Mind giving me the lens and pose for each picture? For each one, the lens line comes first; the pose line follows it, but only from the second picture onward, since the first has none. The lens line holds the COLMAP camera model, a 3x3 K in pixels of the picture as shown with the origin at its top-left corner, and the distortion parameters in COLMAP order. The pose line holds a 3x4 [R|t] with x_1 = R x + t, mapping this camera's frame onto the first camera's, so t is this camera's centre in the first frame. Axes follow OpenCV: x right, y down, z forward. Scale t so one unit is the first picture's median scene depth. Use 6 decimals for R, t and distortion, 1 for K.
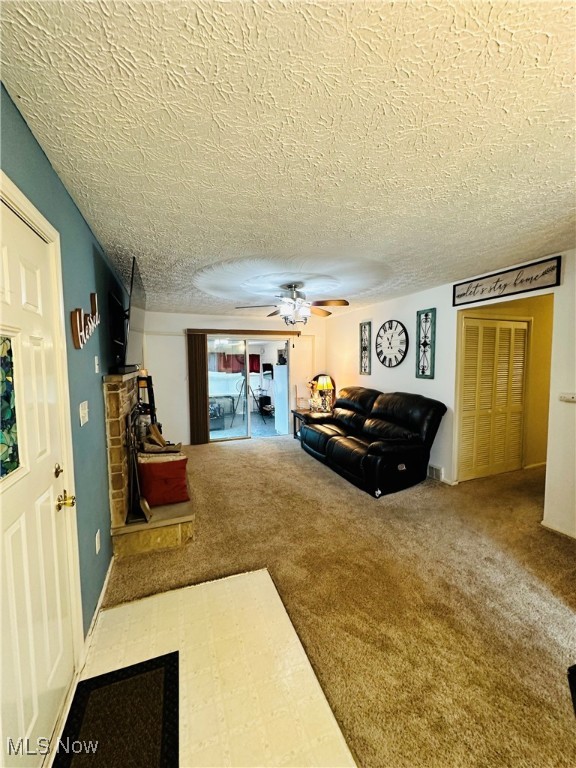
lens RADIAL K [[304.0, 0, 287.2], [0, 304.0, 383.0], [0, 0, 1]] dist [0.002420, 0.000231]
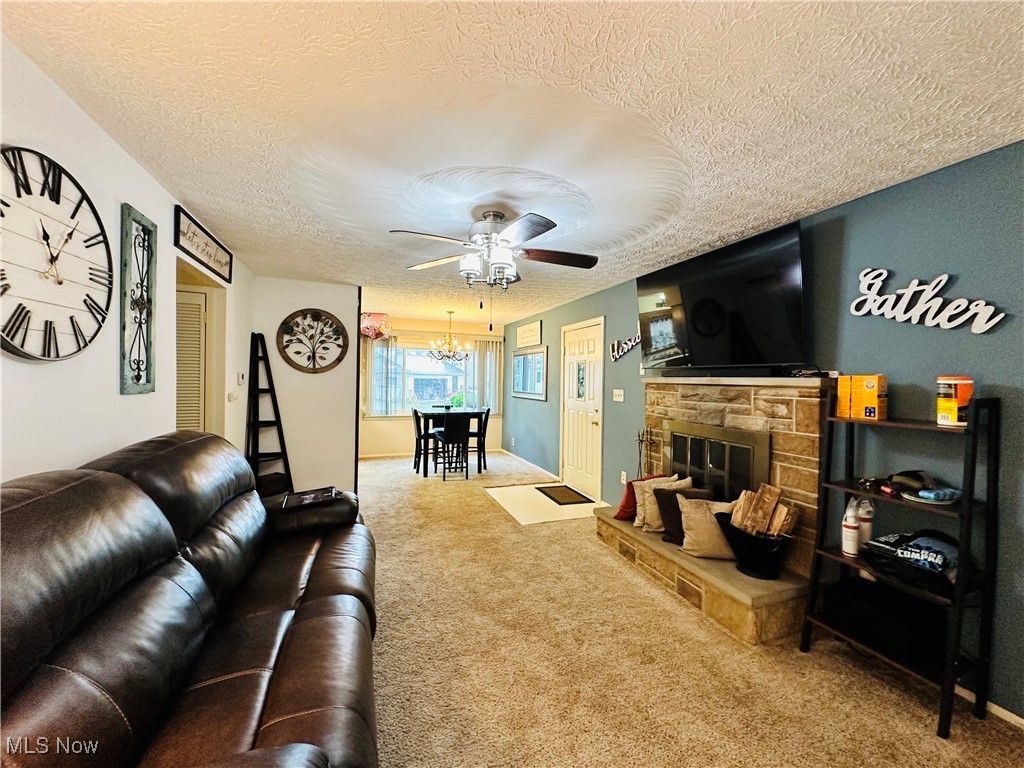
lens RADIAL K [[405.3, 0, 517.5], [0, 405.3, 384.1], [0, 0, 1]] dist [0.002420, 0.000231]
pose [[-0.999998, -0.001720, -0.000965, -0.022013], [-0.001790, 0.996941, 0.078136, -0.059909], [0.000827, 0.078137, -0.996942, 1.337377]]
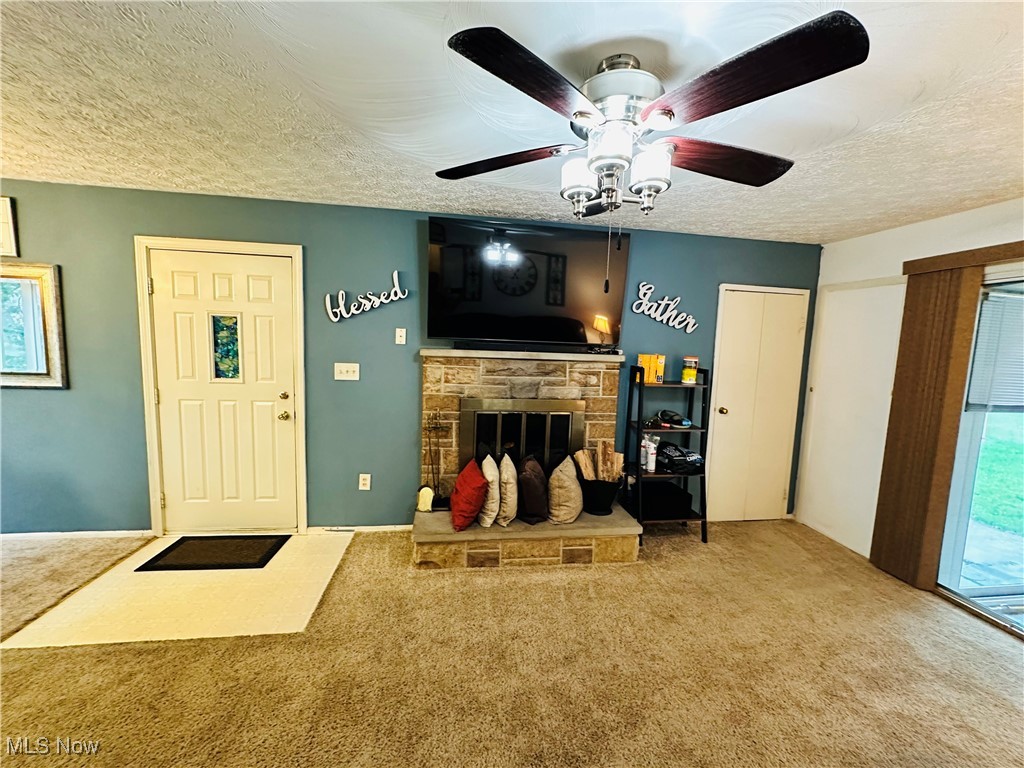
lens RADIAL K [[405.3, 0, 514.7], [0, 405.3, 382.5], [0, 0, 1]] dist [0.002420, 0.000231]
pose [[-0.222225, 0.105393, -0.969282, 0.327312], [-0.097672, 0.986733, 0.129684, -0.054678], [0.970091, 0.123491, -0.208983, 0.795386]]
